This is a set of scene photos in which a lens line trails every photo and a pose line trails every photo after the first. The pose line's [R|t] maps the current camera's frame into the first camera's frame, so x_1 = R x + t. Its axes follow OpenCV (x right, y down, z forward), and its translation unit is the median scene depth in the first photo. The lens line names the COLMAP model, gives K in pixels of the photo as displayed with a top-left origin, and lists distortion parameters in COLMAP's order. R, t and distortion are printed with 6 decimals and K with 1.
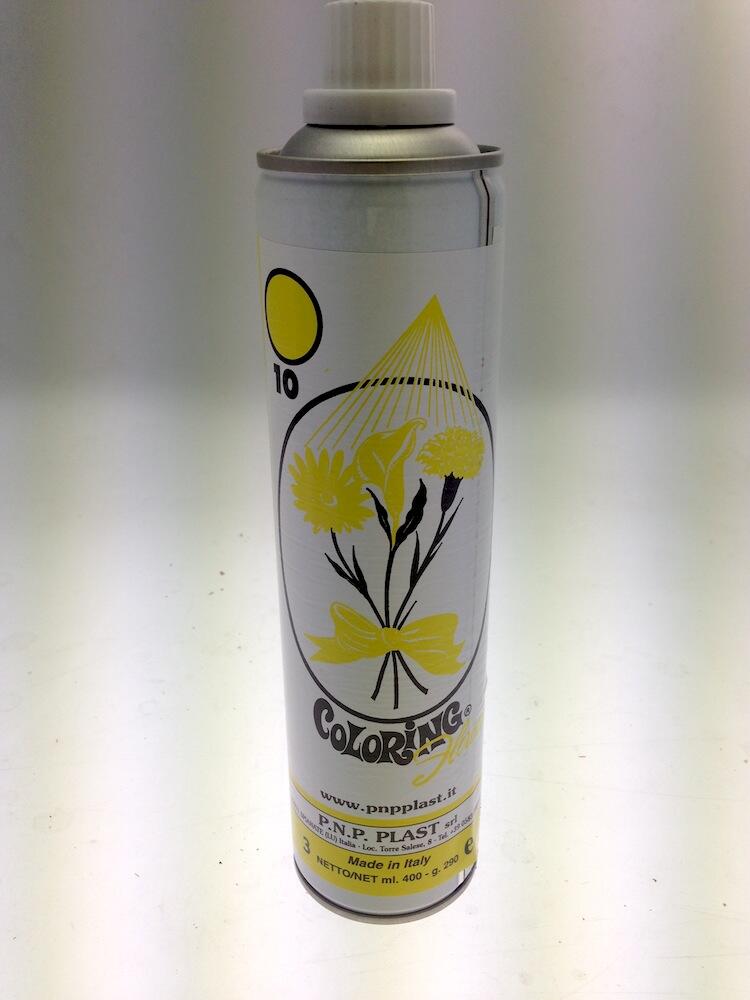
lens RADIAL K [[920.3, 0, 375.0], [0, 920.3, 500.0], [0, 0, 1]] dist [0.017037, 0.006444]
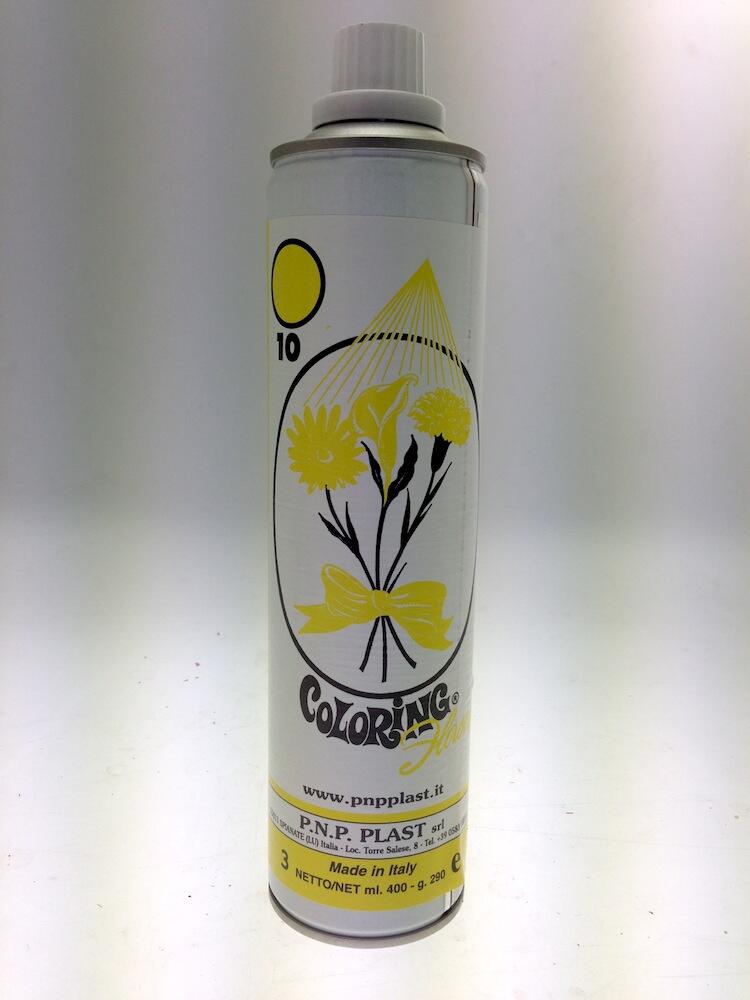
lens RADIAL K [[920.3, 0, 375.0], [0, 920.3, 500.0], [0, 0, 1]] dist [0.017037, 0.006444]
pose [[0.999265, 0.021896, 0.031451, -0.023417], [-0.013864, 0.971663, -0.235966, 0.281024], [-0.035727, 0.235356, 0.971252, -0.010439]]
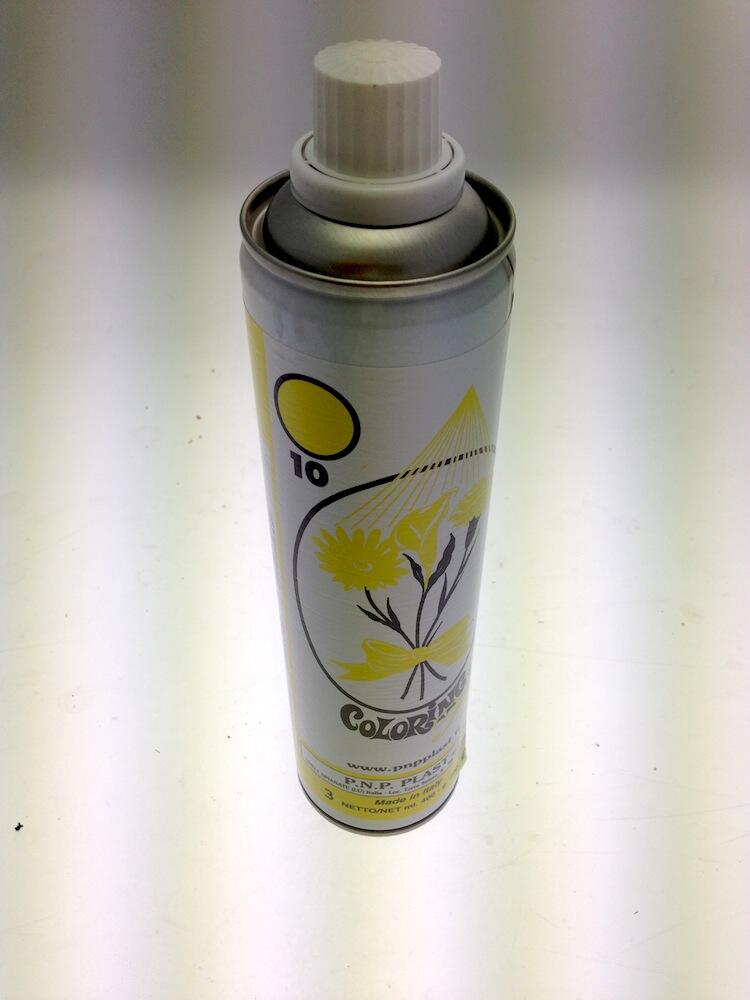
lens RADIAL K [[920.3, 0, 375.0], [0, 920.3, 500.0], [0, 0, 1]] dist [0.017037, 0.006444]
pose [[0.946477, -0.214801, 0.240920, -0.251490], [0.121162, 0.928264, 0.351633, -0.399167], [-0.299169, -0.303622, 0.904606, 0.103148]]
